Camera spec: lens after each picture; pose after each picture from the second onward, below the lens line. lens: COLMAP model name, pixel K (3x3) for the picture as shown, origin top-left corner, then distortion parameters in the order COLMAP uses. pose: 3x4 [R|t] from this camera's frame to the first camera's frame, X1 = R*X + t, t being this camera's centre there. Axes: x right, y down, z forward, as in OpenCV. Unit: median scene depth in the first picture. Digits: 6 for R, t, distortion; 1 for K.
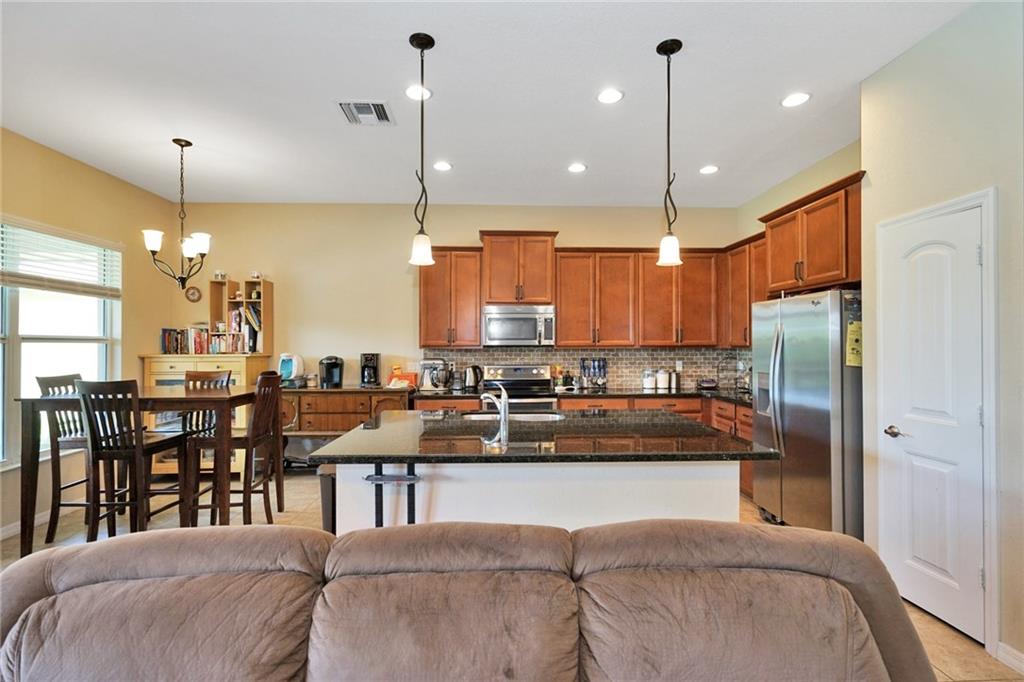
lens RADIAL K [[471.3, 0, 506.1], [0, 471.3, 342.1], [0, 0, 1]] dist [-0.000854, 0.001362]
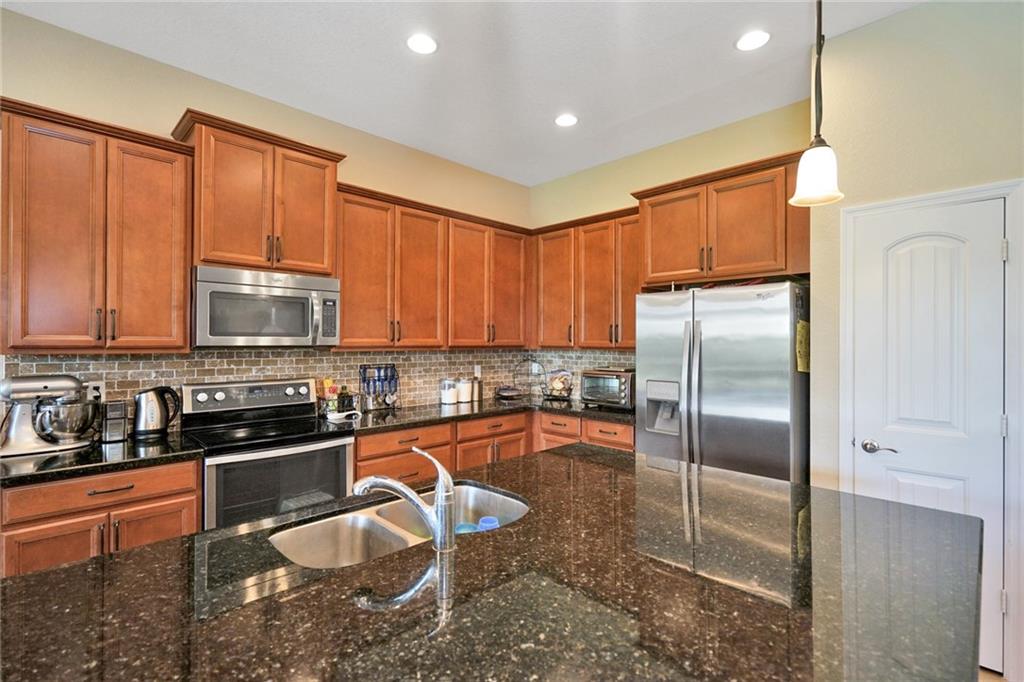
lens RADIAL K [[471.3, 0, 506.1], [0, 471.3, 342.1], [0, 0, 1]] dist [-0.000854, 0.001362]
pose [[0.736625, 0.004593, 0.676286, -0.139203], [-0.007452, 0.999971, 0.001324, -0.000443], [-0.676261, -0.006015, 0.736638, 0.410915]]
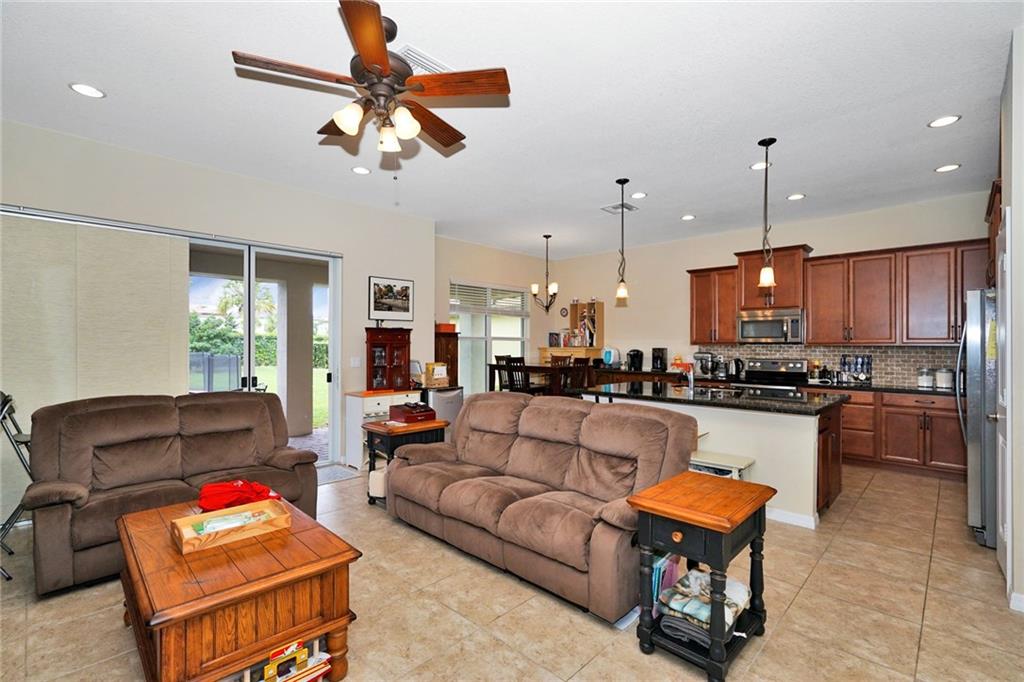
lens RADIAL K [[460.9, 0, 512.0], [0, 460.9, 341.0], [0, 0, 1]] dist [0.000000, 0.000651]
pose [[0.694751, -0.000637, -0.719250, 0.416976], [-0.003390, 0.999986, -0.004160, 0.009880], [0.719243, 0.005329, 0.694738, -0.302349]]
